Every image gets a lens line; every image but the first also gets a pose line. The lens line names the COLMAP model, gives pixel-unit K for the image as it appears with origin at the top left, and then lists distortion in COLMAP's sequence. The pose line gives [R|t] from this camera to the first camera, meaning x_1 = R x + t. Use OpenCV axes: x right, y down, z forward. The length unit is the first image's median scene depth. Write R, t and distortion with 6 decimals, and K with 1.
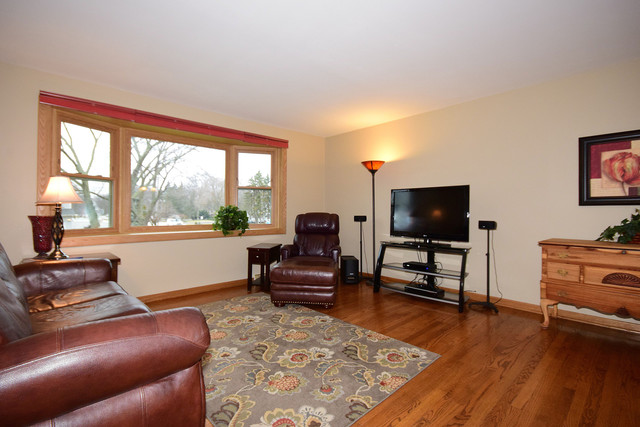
lens RADIAL K [[301.9, 0, 322.5], [0, 301.9, 212.5], [0, 0, 1]] dist [0.005693, -0.000203]
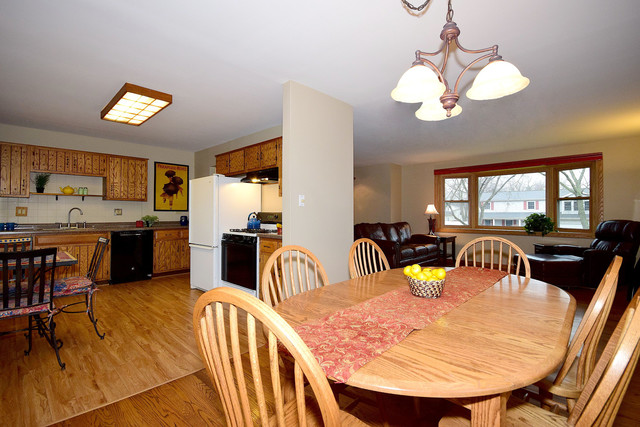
lens RADIAL K [[290.7, 0, 316.4], [0, 290.7, 209.5], [0, 0, 1]] dist [0.003341, -0.002695]
pose [[0.035013, -0.005518, -0.999372, 1.512795], [0.001988, 0.999983, -0.005451, -0.055601], [0.999385, -0.001796, 0.035024, -0.094832]]
